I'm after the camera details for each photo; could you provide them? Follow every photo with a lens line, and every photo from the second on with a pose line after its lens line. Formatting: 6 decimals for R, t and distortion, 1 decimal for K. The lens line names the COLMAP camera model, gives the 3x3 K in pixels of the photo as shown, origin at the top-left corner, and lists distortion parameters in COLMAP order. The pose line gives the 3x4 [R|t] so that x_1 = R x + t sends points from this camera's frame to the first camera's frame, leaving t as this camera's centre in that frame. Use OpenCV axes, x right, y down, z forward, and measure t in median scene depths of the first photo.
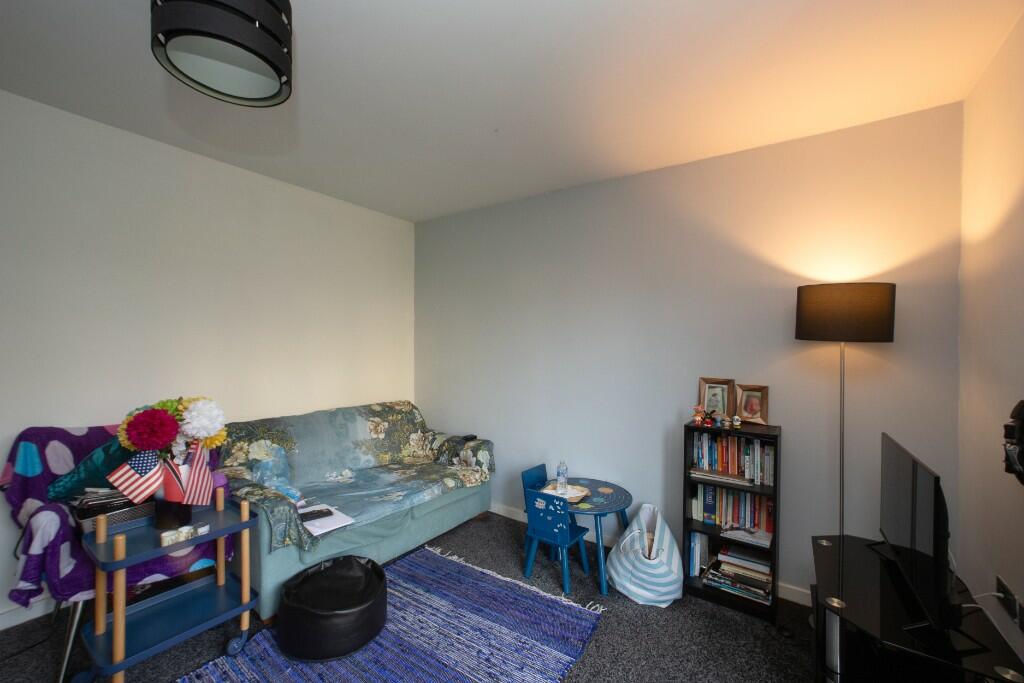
lens RADIAL K [[415.7, 0, 506.4], [0, 415.7, 350.7], [0, 0, 1]] dist [-0.016188, 0.001235]
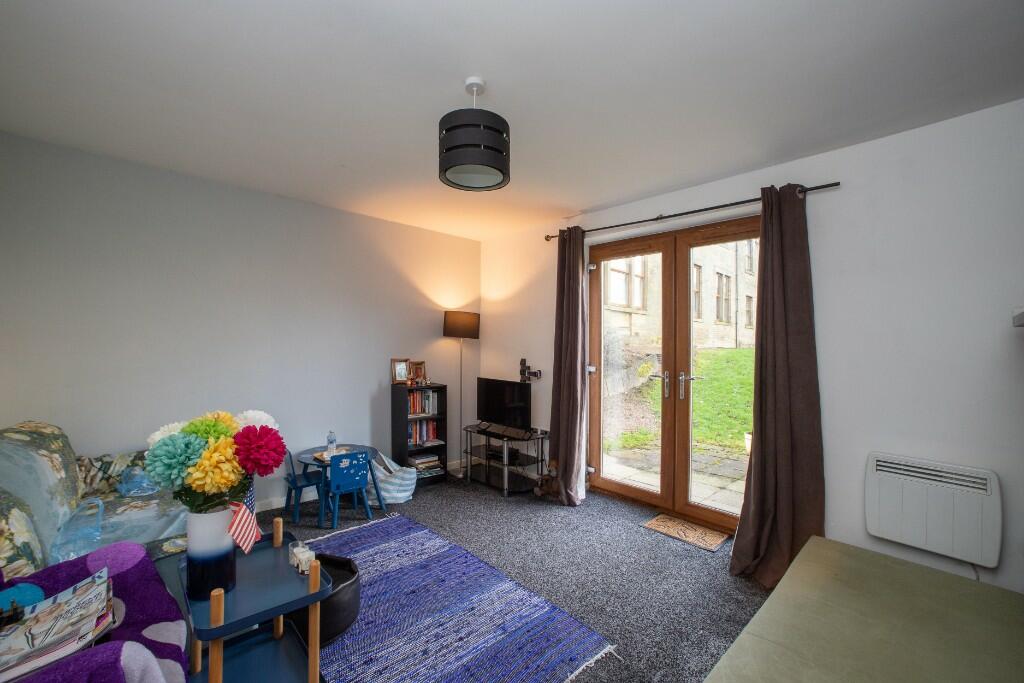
lens RADIAL K [[415.7, 0, 507.6], [0, 415.7, 342.1], [0, 0, 1]] dist [-0.016188, 0.001235]
pose [[0.198392, 0.004513, 0.980112, -1.071008], [-0.000291, 0.999990, -0.004546, 0.008596], [-0.980123, 0.000616, 0.198392, 0.276231]]
